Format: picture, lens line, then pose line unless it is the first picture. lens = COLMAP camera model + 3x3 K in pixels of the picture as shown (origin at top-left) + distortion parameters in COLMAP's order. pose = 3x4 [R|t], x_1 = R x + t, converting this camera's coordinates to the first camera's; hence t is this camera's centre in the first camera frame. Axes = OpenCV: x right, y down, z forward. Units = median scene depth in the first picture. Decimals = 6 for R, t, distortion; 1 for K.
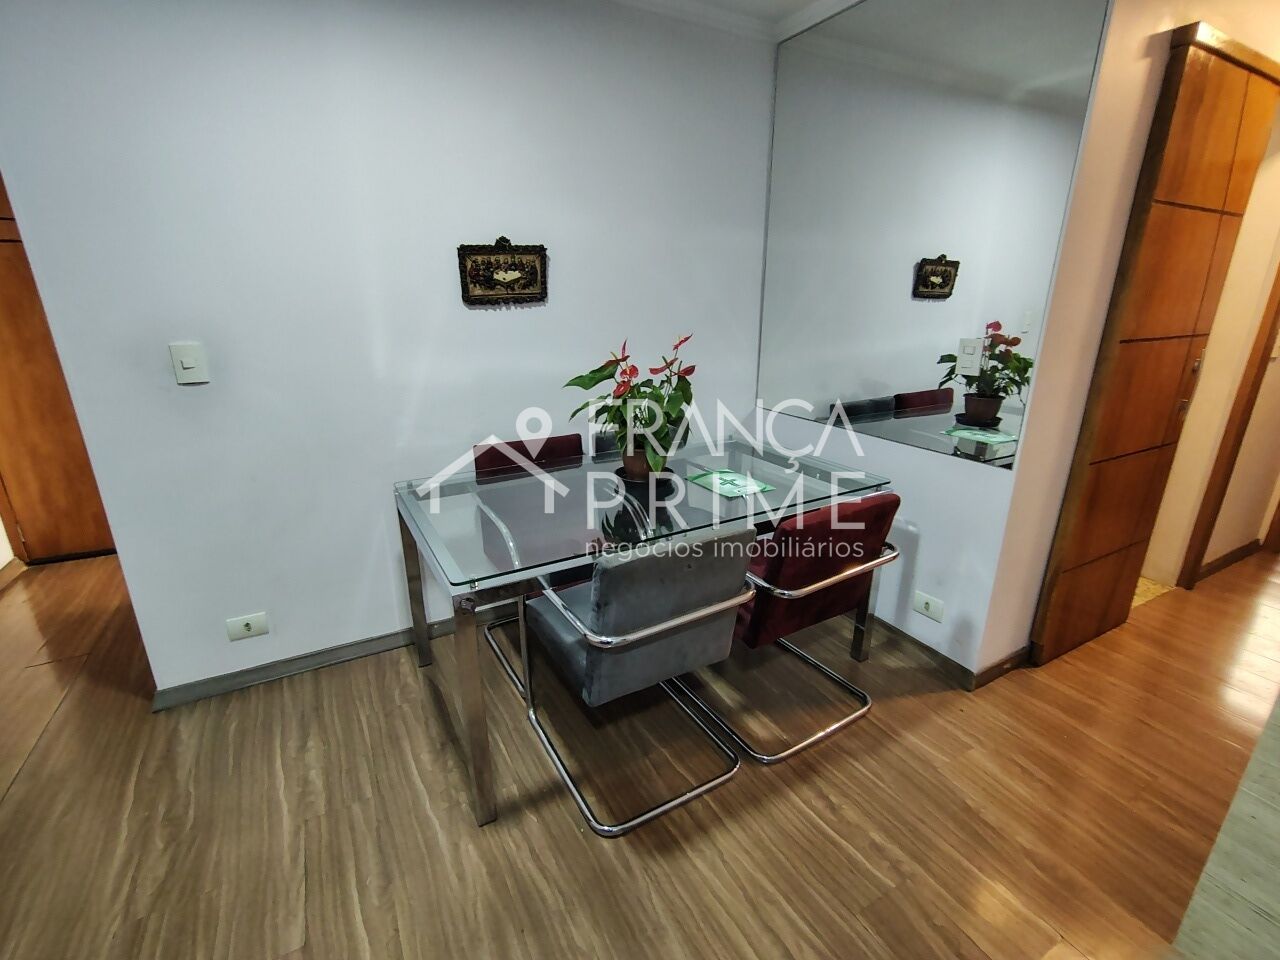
lens RADIAL K [[586.0, 0, 641.0], [0, 586.0, 477.6], [0, 0, 1]] dist [-0.008091, 0.005232]
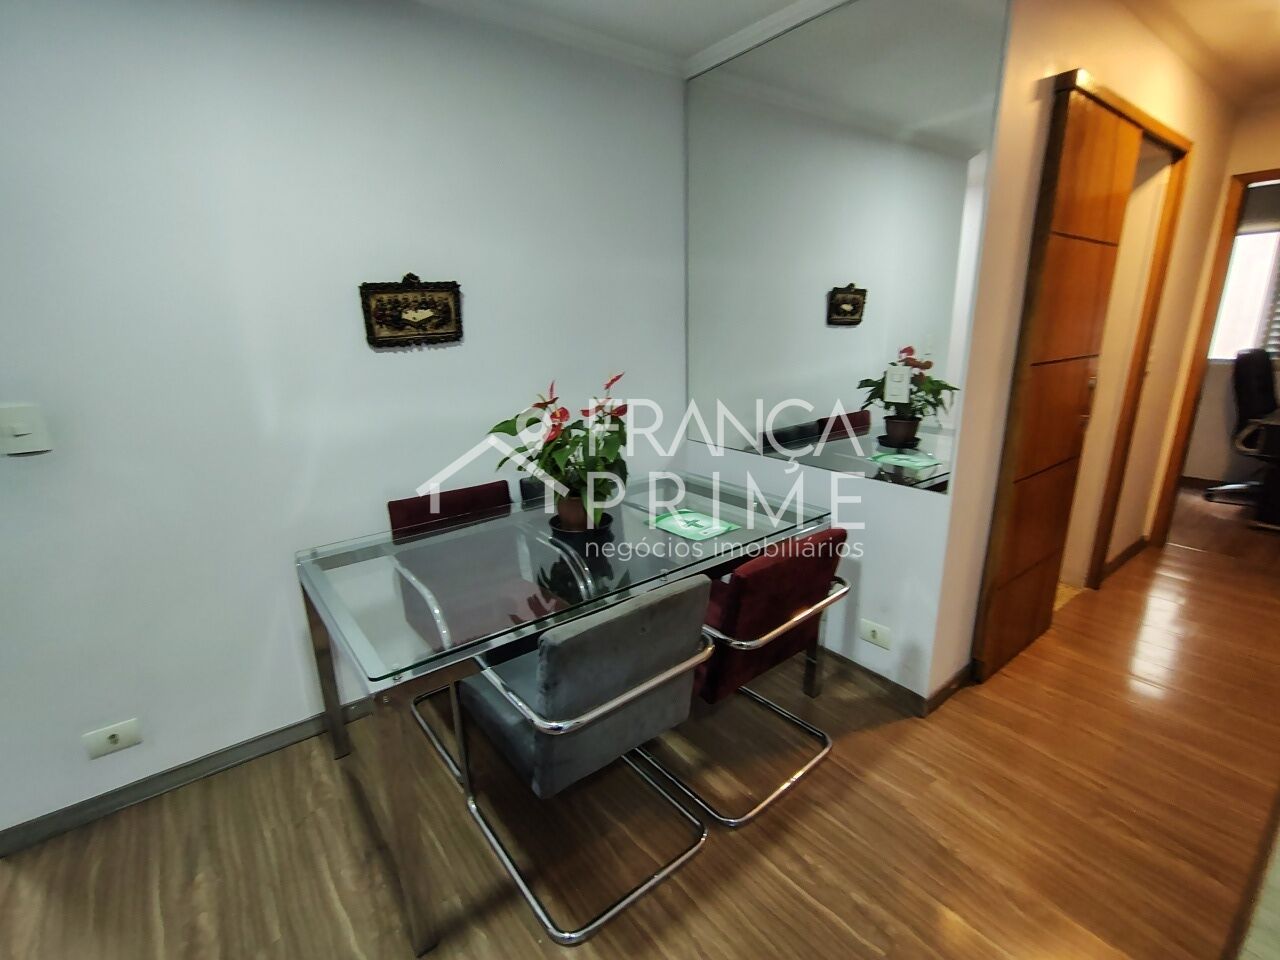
lens RADIAL K [[586.0, 0, 641.0], [0, 586.0, 479.5], [0, 0, 1]] dist [-0.008091, 0.005232]
pose [[0.989433, -0.059208, 0.132348, -0.020458], [0.064934, 0.997113, -0.039369, -0.031745], [-0.129635, 0.047547, 0.990421, 0.065344]]
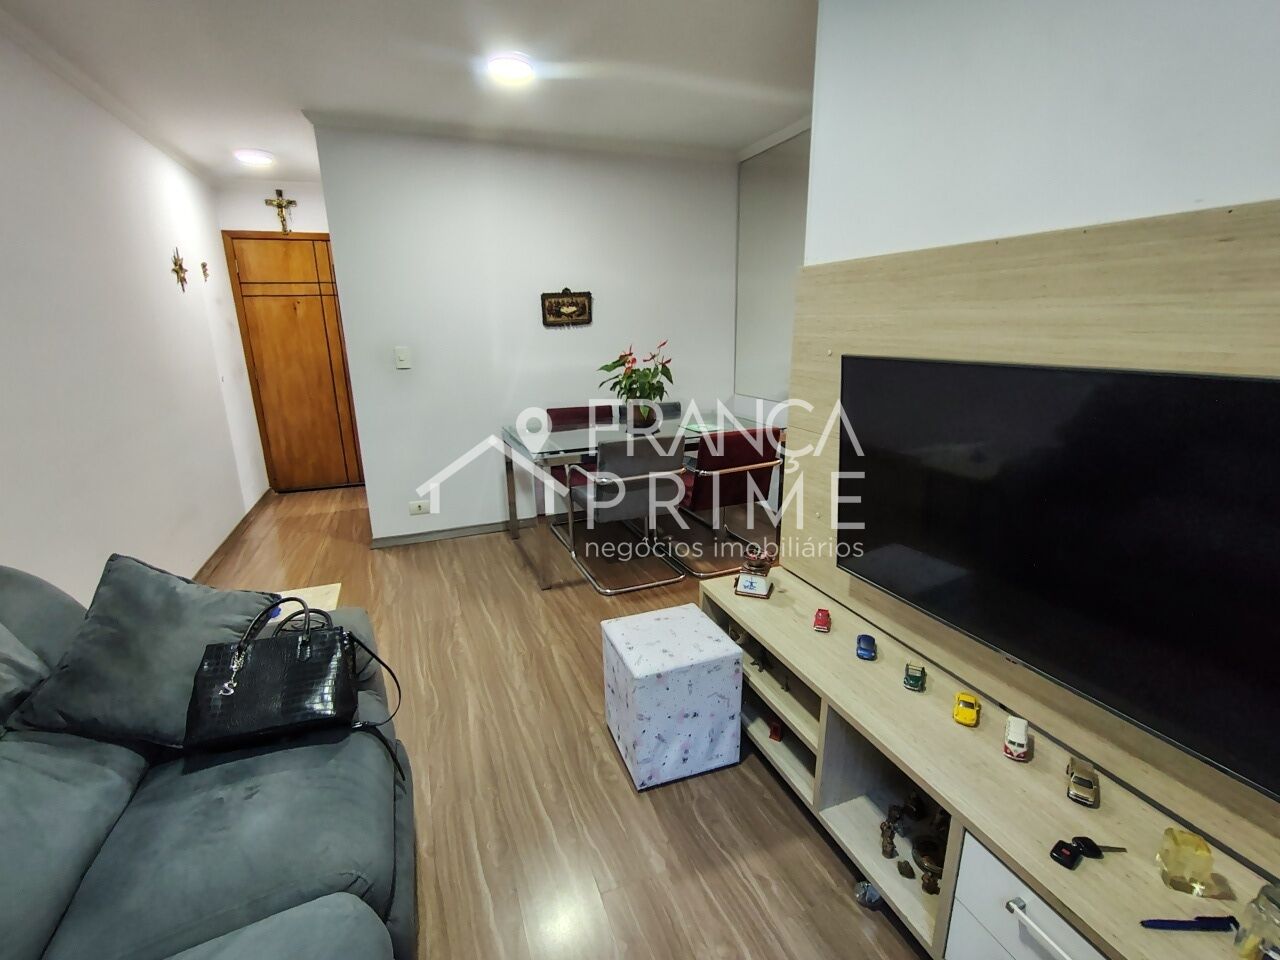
lens RADIAL K [[586.0, 0, 639.7], [0, 586.0, 482.0], [0, 0, 1]] dist [-0.008091, 0.005232]
pose [[0.991456, 0.016871, -0.129347, 0.229163], [-0.022816, 0.998743, -0.044619, 0.254331], [0.128432, 0.047189, 0.990595, -0.713311]]
